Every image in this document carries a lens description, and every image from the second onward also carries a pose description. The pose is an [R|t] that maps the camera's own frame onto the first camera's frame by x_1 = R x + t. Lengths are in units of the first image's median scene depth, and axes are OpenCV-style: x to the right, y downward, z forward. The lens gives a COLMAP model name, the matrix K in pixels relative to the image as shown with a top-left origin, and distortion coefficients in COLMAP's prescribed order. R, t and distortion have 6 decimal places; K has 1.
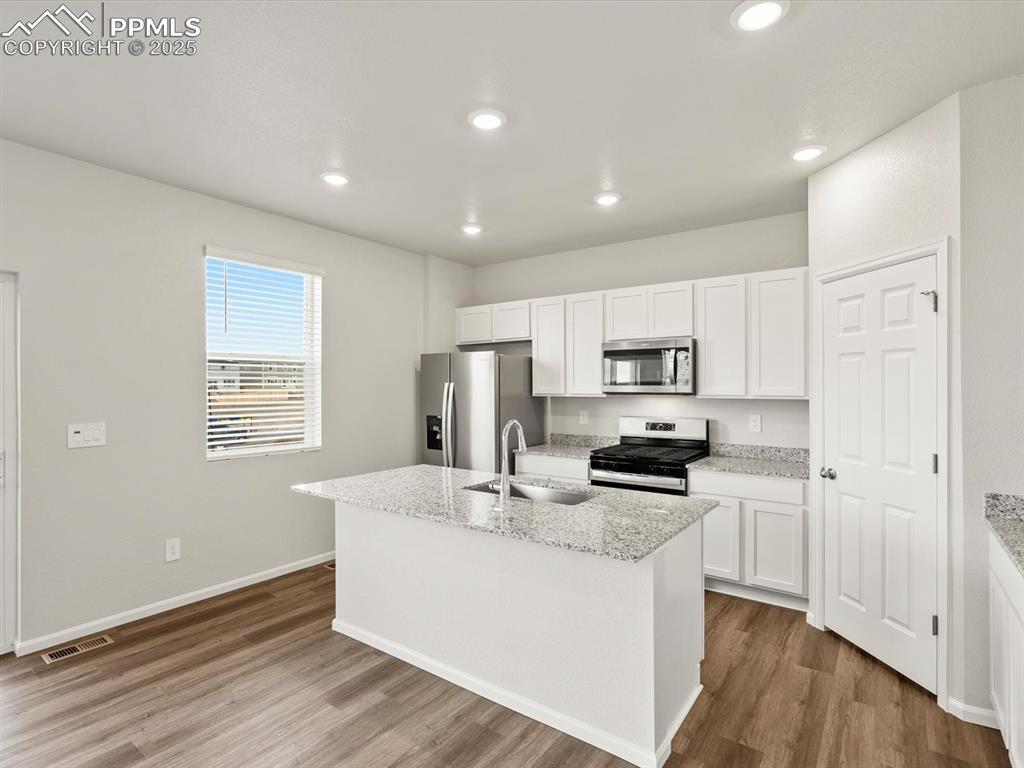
lens RADIAL K [[519.5, 0, 515.6], [0, 519.5, 386.7], [0, 0, 1]] dist [-0.001267, 0.001202]
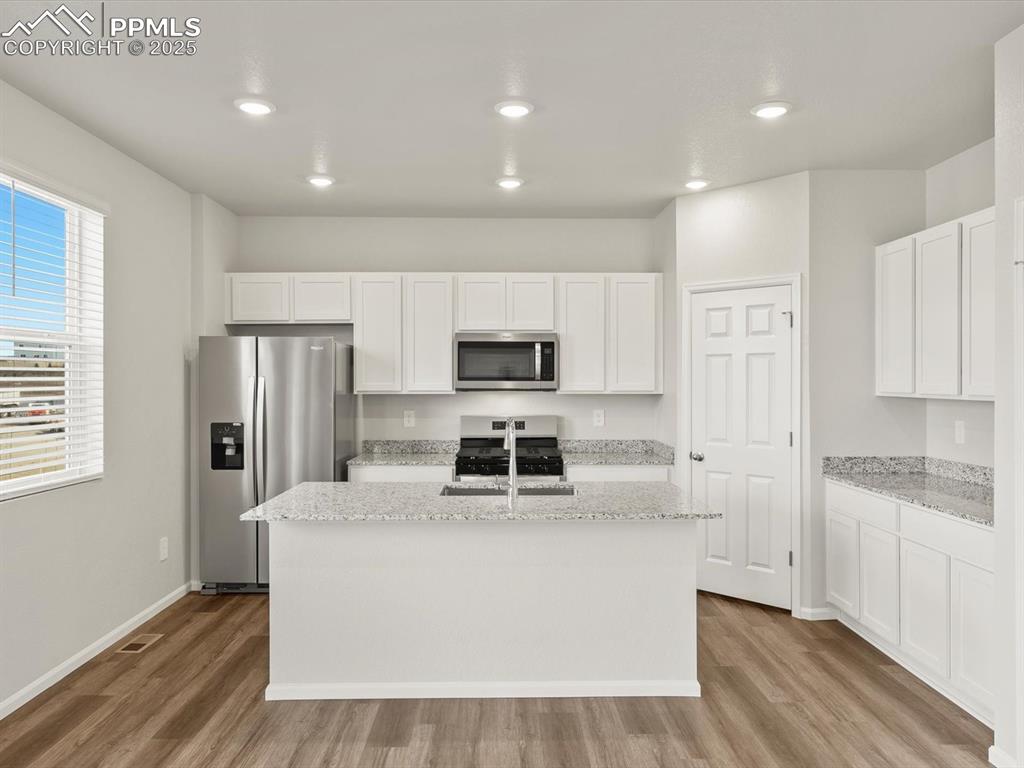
lens RADIAL K [[749.1, 0, 512.0], [0, 749.1, 384.0], [0, 0, 1]] dist [0.014035, 0.003960]
pose [[0.801246, -0.001898, 0.598332, -0.665376], [-0.000024, 0.999995, 0.003203, -0.001507], [-0.598335, -0.002580, 0.801242, -0.094791]]
